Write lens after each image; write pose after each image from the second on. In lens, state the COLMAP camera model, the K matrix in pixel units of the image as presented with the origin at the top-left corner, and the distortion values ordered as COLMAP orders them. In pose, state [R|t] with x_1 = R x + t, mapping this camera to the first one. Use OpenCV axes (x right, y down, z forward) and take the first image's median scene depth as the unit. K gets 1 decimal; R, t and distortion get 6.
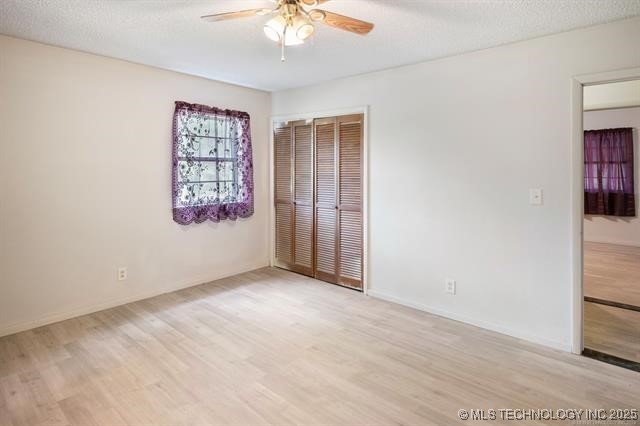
lens RADIAL K [[354.2, 0, 320.0], [0, 354.2, 213.0], [0, 0, 1]] dist [0.002312, 0.000406]
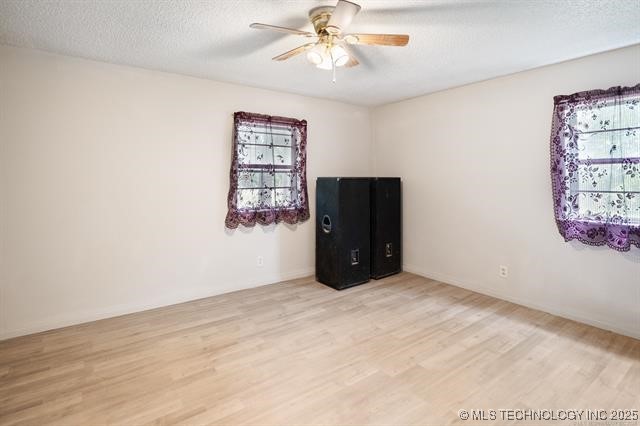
lens RADIAL K [[315.4, 0, 320.0], [0, 315.4, 213.0], [0, 0, 1]] dist [-0.002881, -0.000911]
pose [[-0.212825, 0.107336, -0.971177, 0.489481], [-0.116610, 0.984054, 0.134313, -0.070331], [0.970107, 0.141835, -0.196915, 0.622735]]
